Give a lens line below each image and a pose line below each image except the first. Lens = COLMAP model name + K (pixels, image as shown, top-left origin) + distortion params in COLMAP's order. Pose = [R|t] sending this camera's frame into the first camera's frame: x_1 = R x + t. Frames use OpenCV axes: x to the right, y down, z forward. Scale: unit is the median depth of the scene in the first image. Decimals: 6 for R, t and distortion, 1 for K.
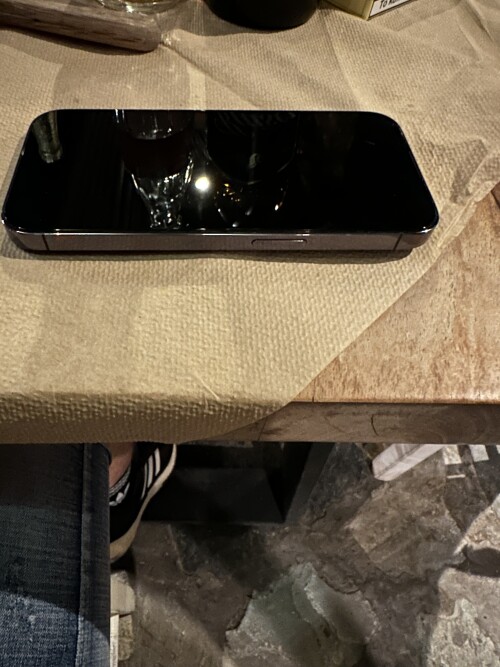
lens RADIAL K [[489.4, 0, 209.5], [0, 489.4, 308.1], [0, 0, 1]] dist [-0.014471, 0.009427]
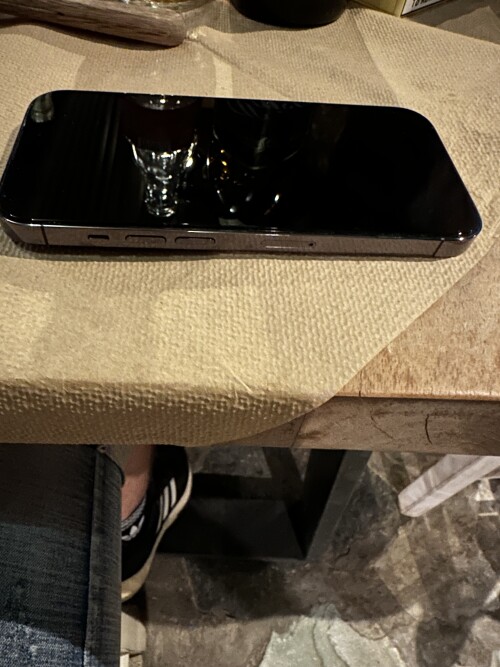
lens RADIAL K [[489.4, 0, 209.5], [0, 489.4, 308.1], [0, 0, 1]] dist [-0.014471, 0.009427]
pose [[0.999363, 0.010793, -0.034006, -0.017223], [-0.012941, 0.997891, -0.063608, 0.061869], [0.033247, 0.064008, 0.997395, 0.078571]]
